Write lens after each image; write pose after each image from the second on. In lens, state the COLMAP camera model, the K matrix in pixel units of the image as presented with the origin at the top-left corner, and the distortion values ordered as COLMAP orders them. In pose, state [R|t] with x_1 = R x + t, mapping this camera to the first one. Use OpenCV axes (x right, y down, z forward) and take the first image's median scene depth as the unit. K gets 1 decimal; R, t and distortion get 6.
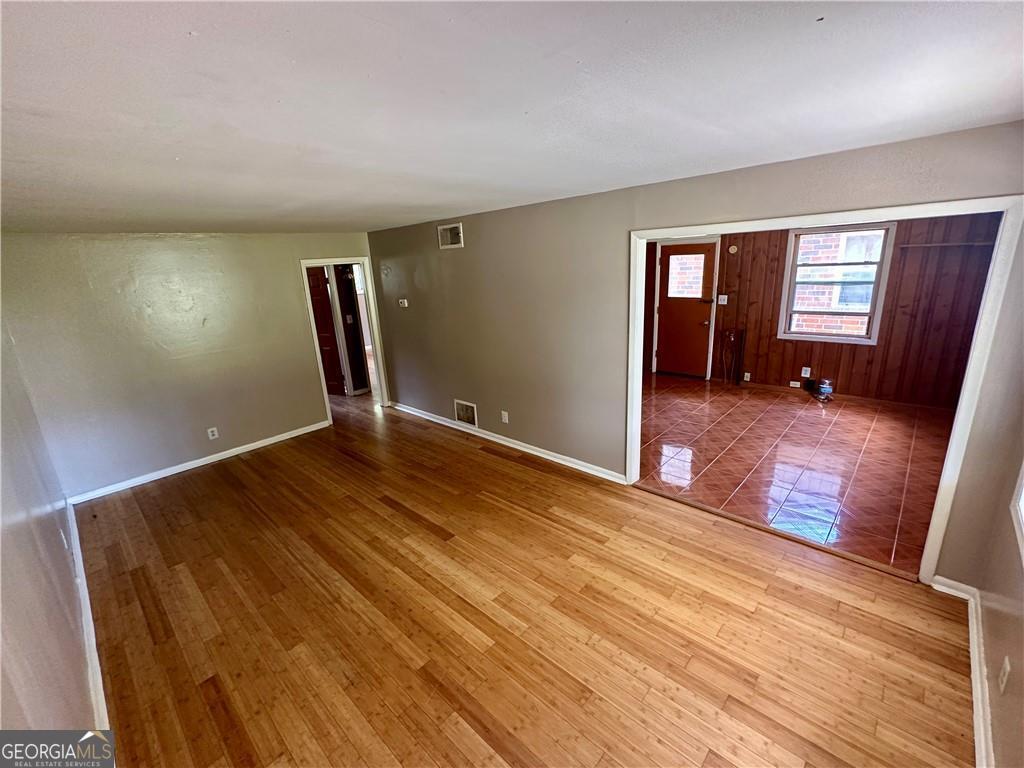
lens RADIAL K [[441.2, 0, 512.6], [0, 441.2, 385.3], [0, 0, 1]] dist [-0.004241, 0.002290]
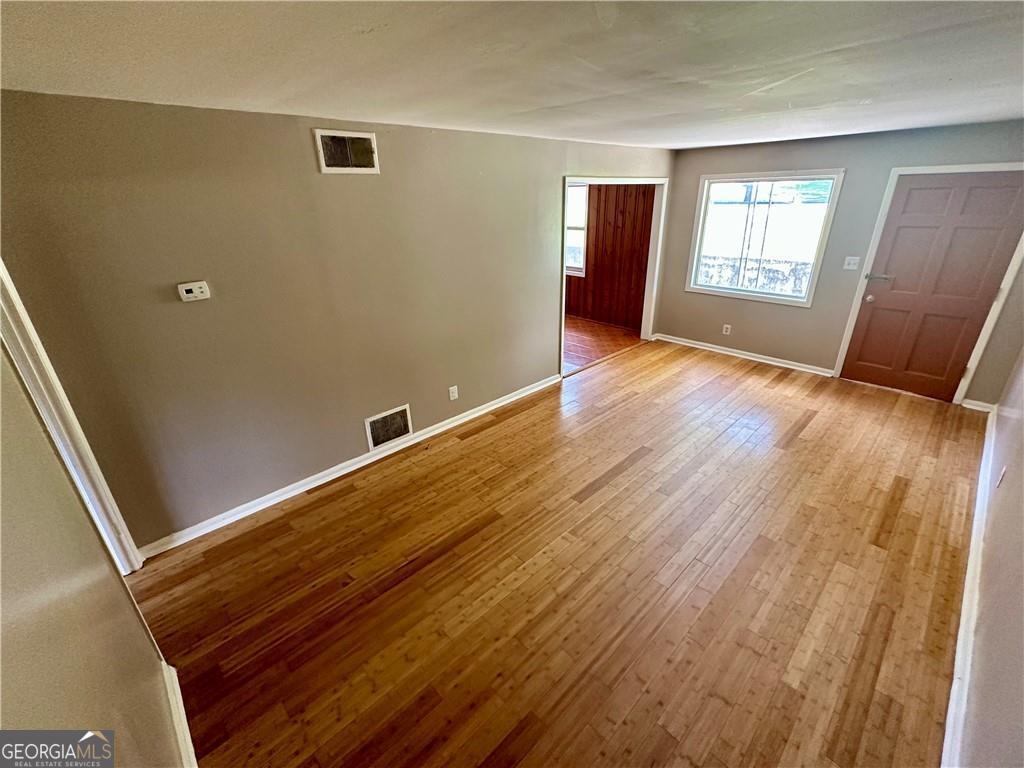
lens RADIAL K [[441.2, 0, 512.0], [0, 441.2, 384.3], [0, 0, 1]] dist [-0.004241, 0.002290]
pose [[0.052102, -0.341619, 0.938393, -0.972964], [0.294393, 0.903166, 0.312449, -0.211035], [-0.954263, 0.259977, 0.147627, 0.945610]]
